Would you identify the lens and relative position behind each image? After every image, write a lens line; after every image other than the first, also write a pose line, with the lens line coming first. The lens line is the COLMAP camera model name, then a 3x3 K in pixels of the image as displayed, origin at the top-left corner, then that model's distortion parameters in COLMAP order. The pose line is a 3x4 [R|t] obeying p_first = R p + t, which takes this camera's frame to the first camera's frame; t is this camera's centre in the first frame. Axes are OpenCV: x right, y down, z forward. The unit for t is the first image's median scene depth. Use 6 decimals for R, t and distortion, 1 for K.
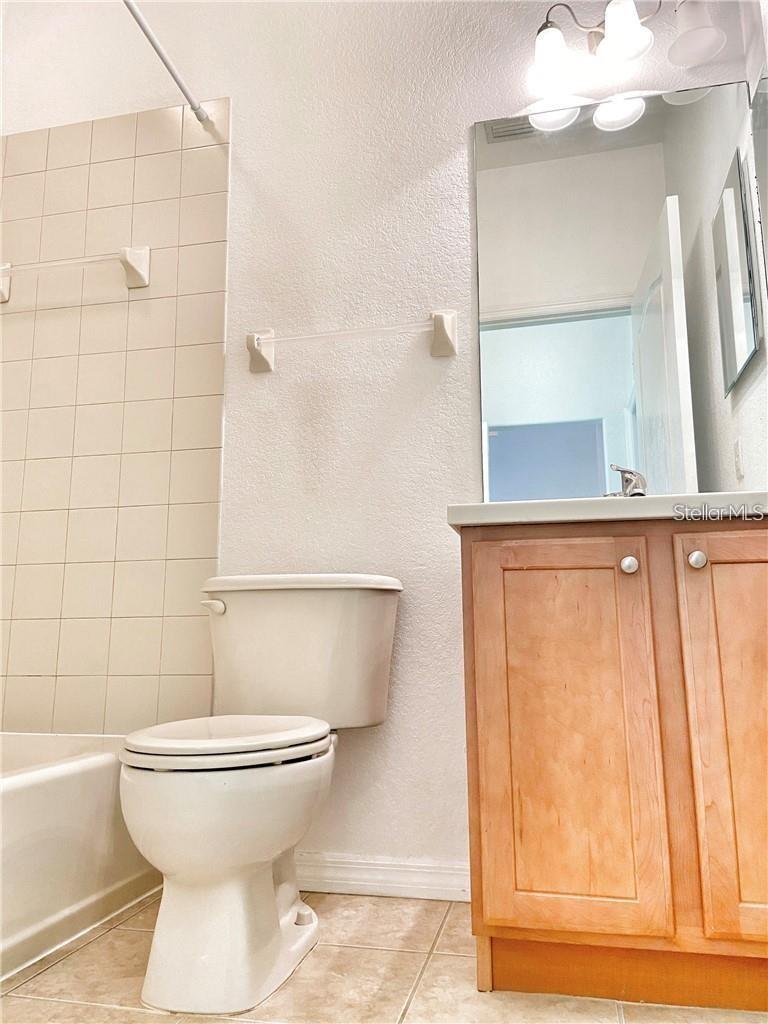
lens RADIAL K [[769.2, 0, 382.0], [0, 769.2, 504.0], [0, 0, 1]] dist [0.102389, -0.123979]
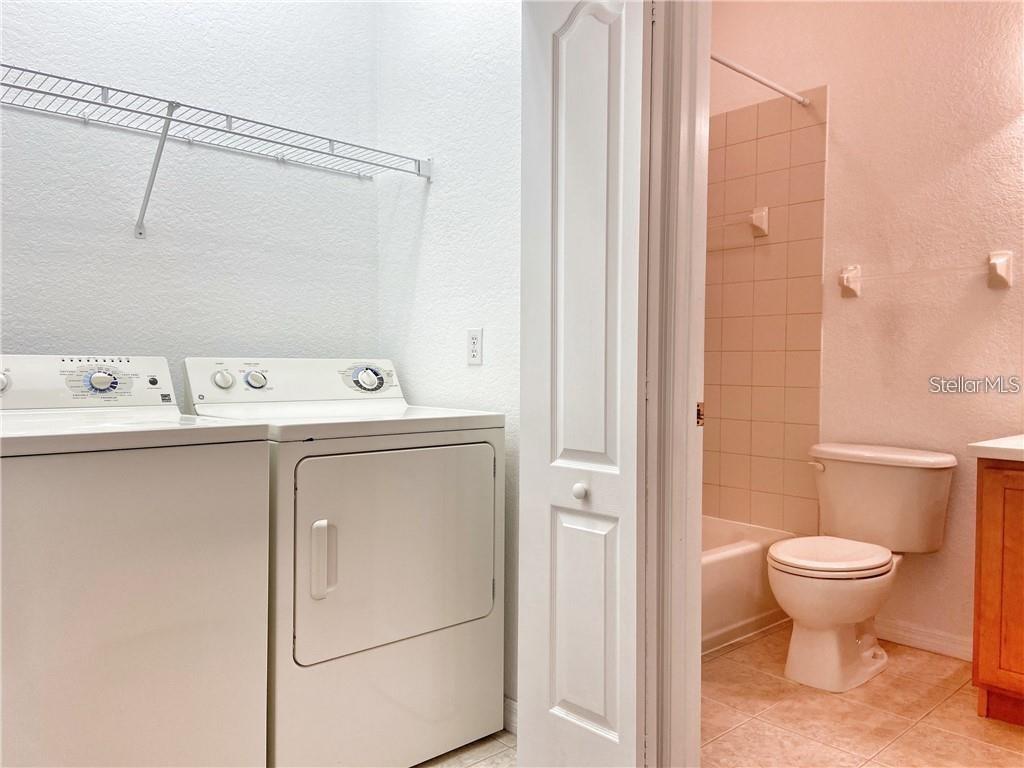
lens RADIAL K [[769.2, 0, 502.3], [0, 769.2, 383.8], [0, 0, 1]] dist [0.102389, -0.123979]
pose [[0.818948, 0.023980, -0.573366, 0.200443], [0.093537, 0.980187, 0.174596, -0.440069], [0.566193, -0.196616, 0.800480, -0.739563]]
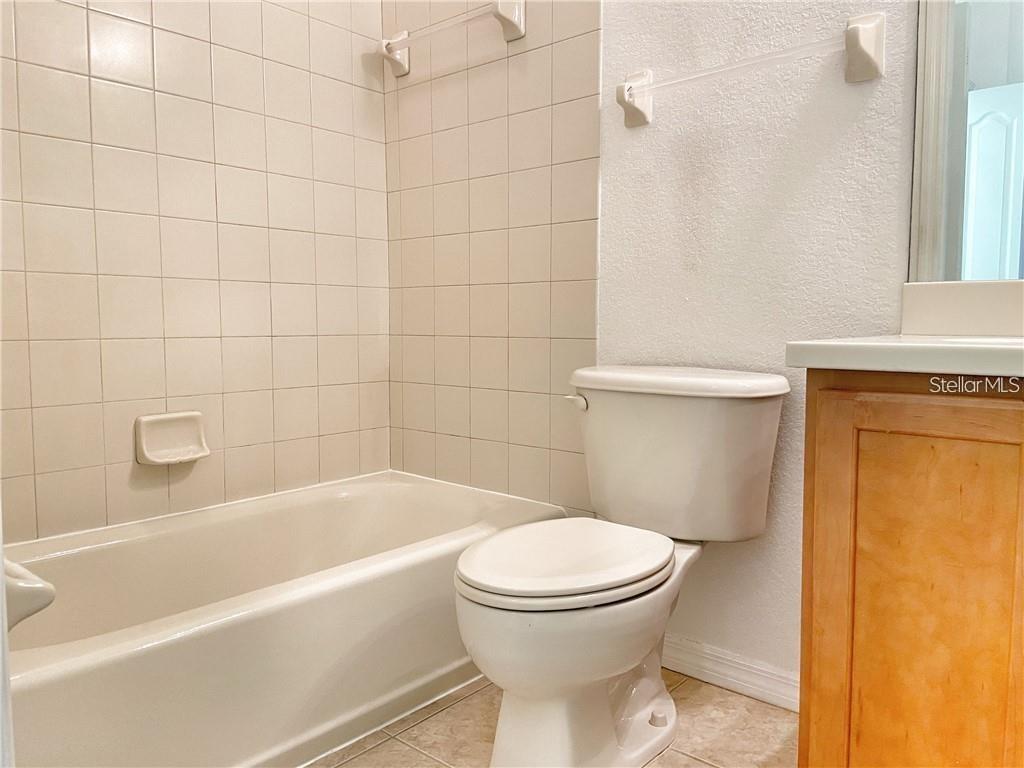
lens RADIAL K [[769.2, 0, 493.8], [0, 769.2, 381.2], [0, 0, 1]] dist [0.102389, -0.123979]
pose [[0.875961, 0.040366, -0.480690, 0.182388], [0.086185, 0.967362, 0.238290, -0.155757], [0.474620, -0.250162, 0.843893, 0.148518]]
